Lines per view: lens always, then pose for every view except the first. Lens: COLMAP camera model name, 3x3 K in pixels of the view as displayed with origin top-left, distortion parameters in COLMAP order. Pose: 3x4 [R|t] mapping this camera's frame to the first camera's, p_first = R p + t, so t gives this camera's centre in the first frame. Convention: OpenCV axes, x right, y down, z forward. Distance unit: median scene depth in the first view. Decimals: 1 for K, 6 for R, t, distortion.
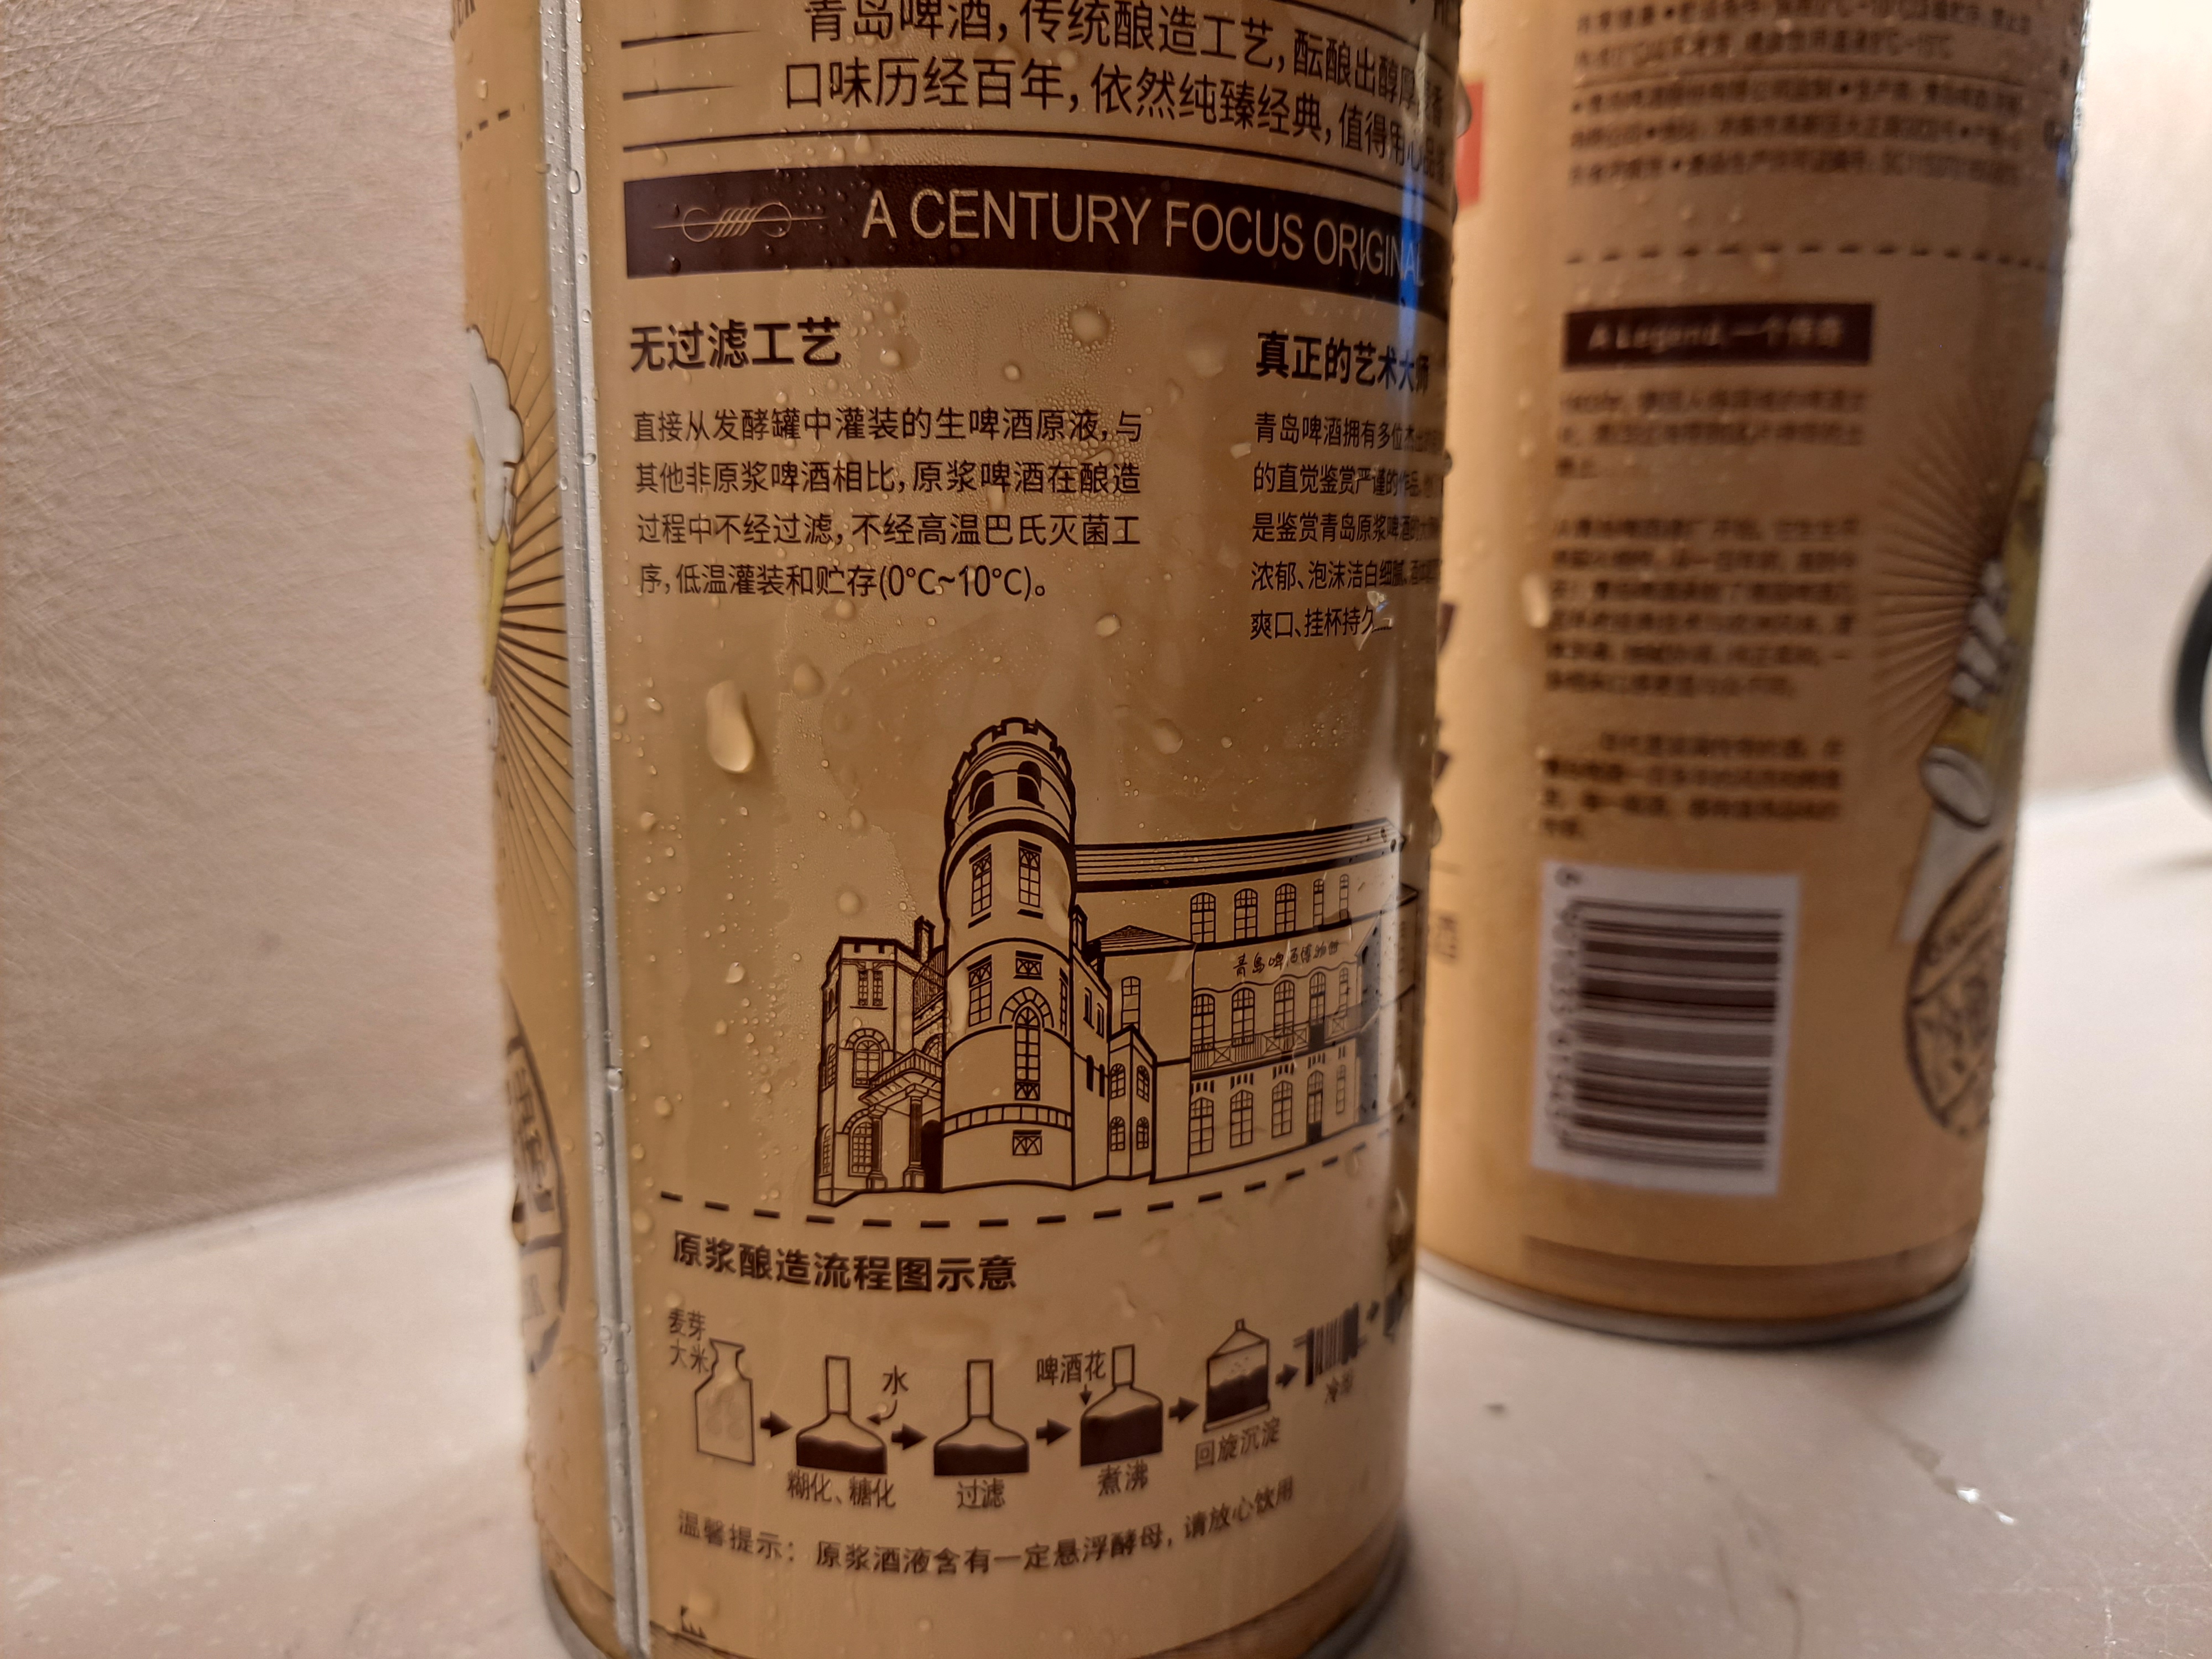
lens RADIAL K [[1606.4, 0, 1106.0], [0, 1606.4, 829.5], [0, 0, 1]] dist [-0.029549, -0.000480]
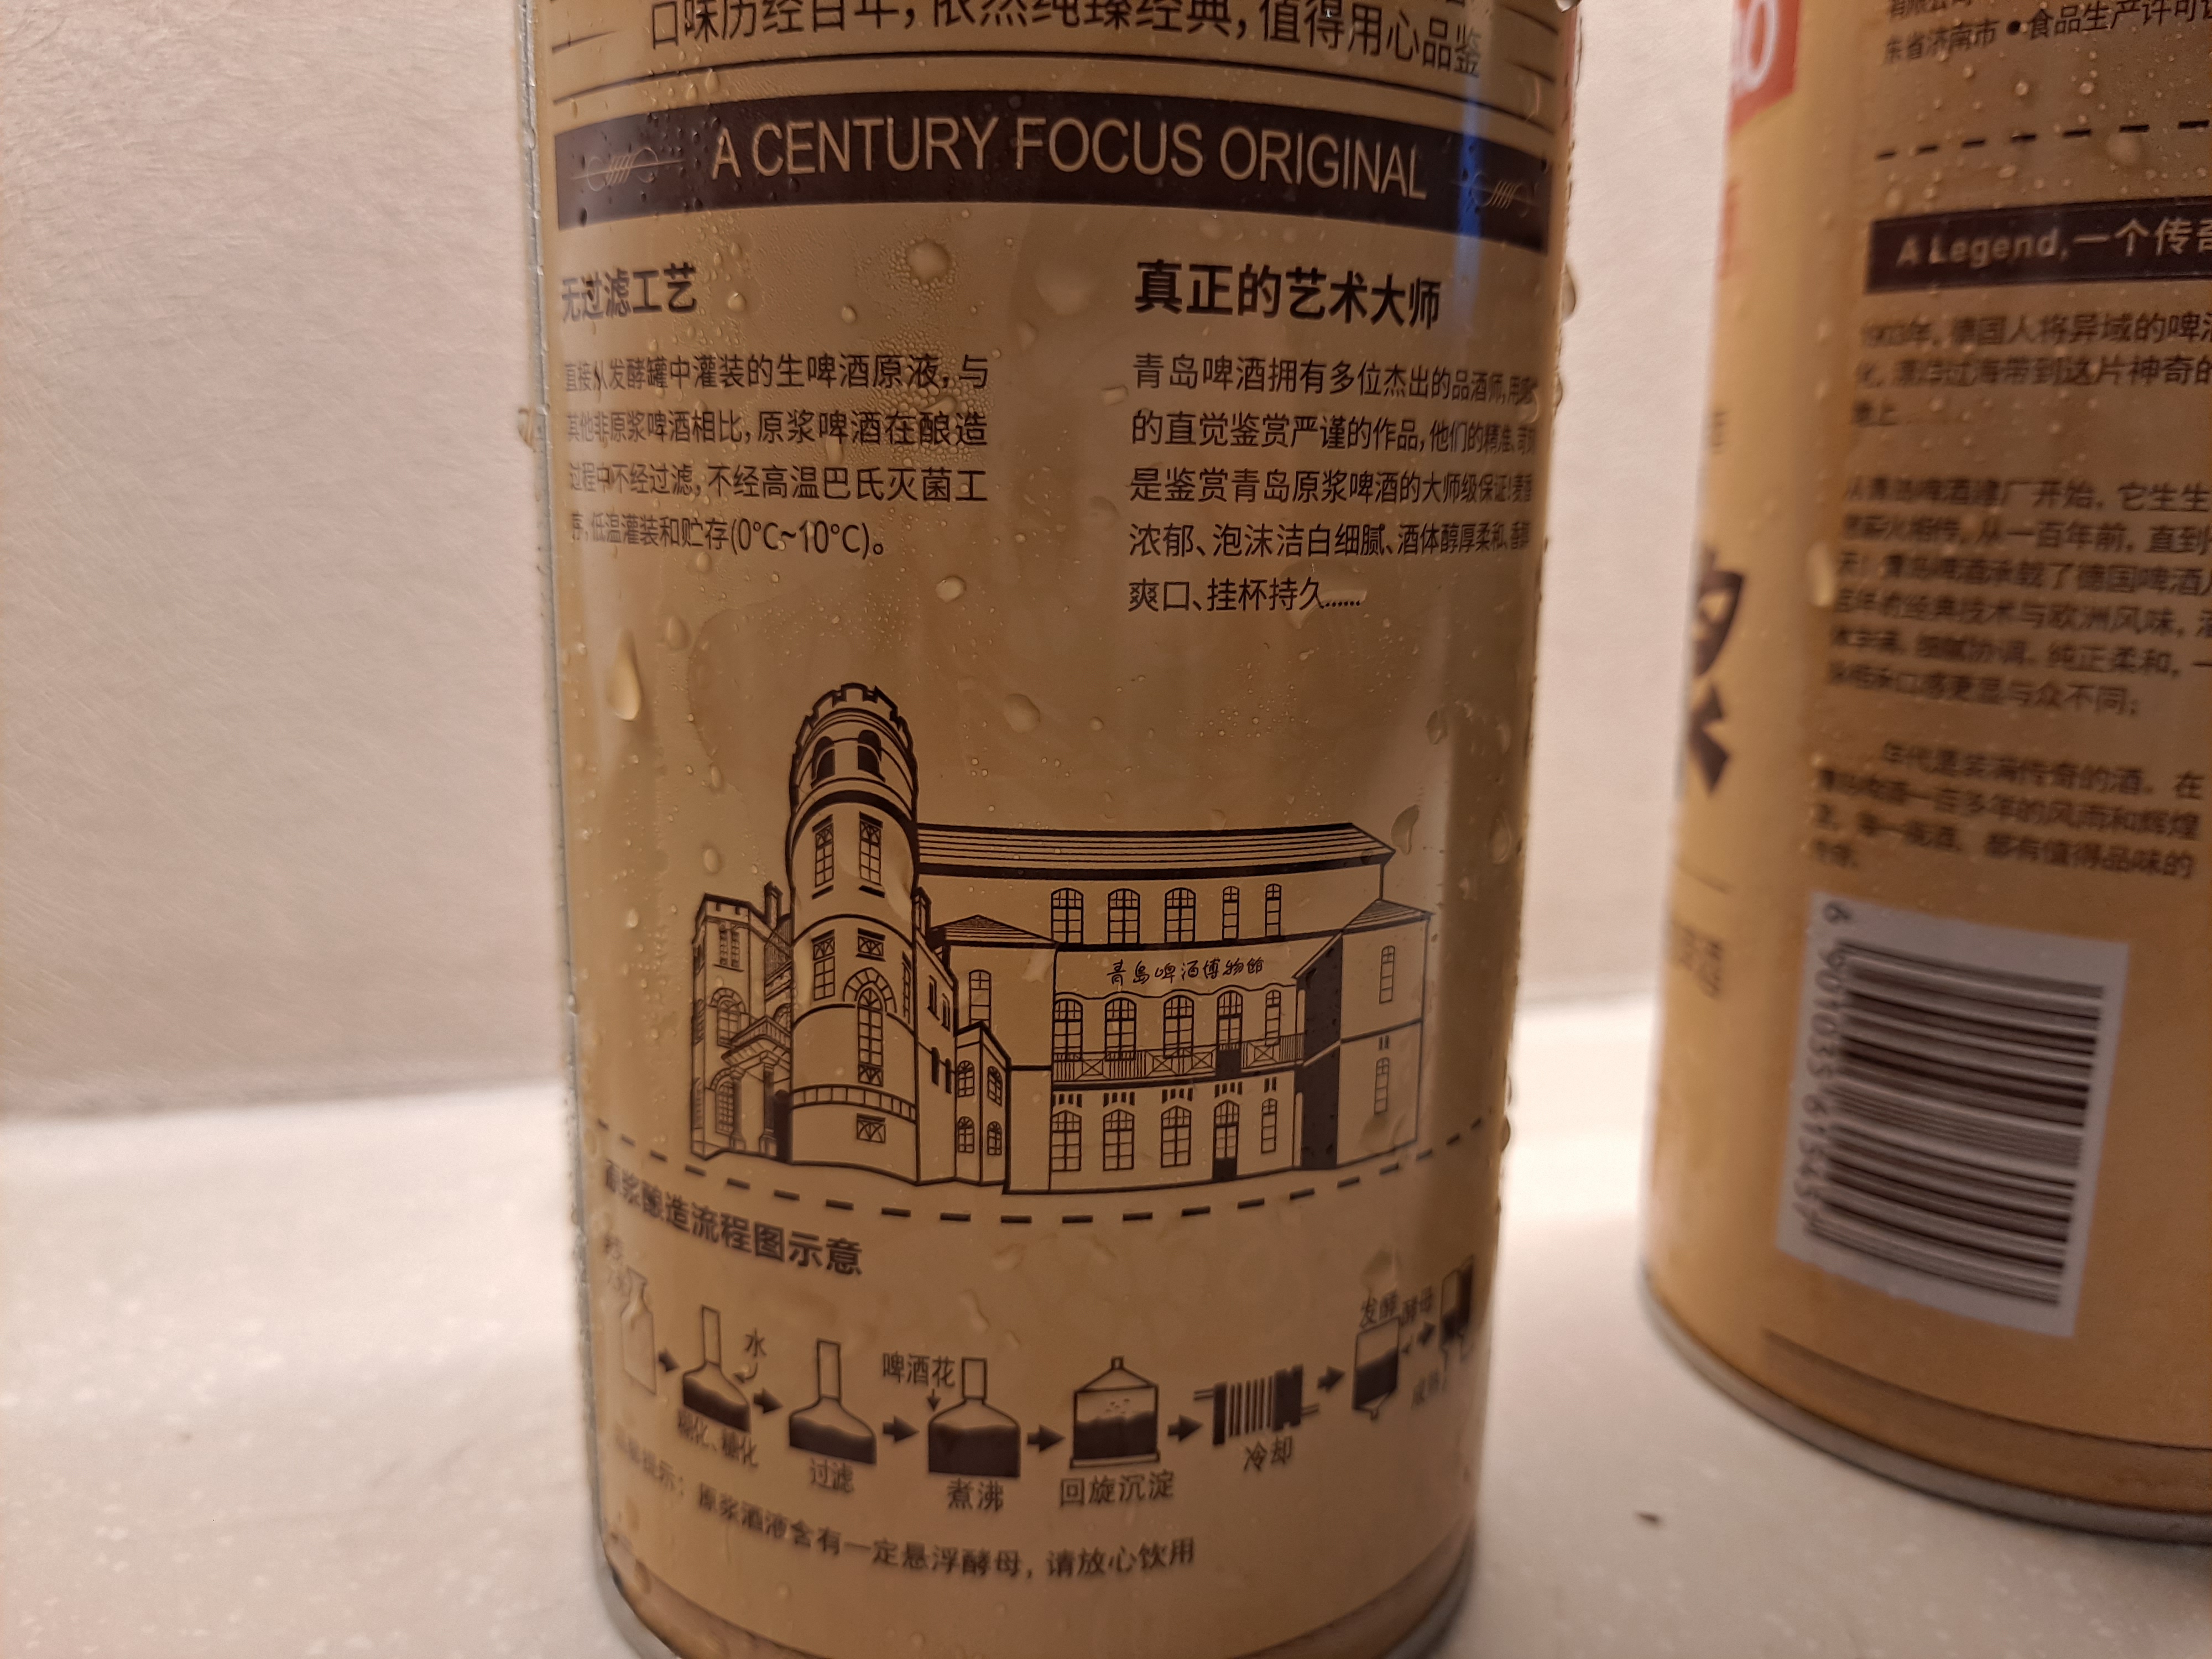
lens RADIAL K [[1631.0, 0, 1106.0], [0, 1631.0, 829.5], [0, 0, 1]] dist [-0.034008, -0.013106]
pose [[0.927384, 0.093890, -0.362138, 0.408287], [-0.081329, 0.995442, 0.049811, -0.040965], [0.365164, -0.016742, 0.930793, 0.150296]]
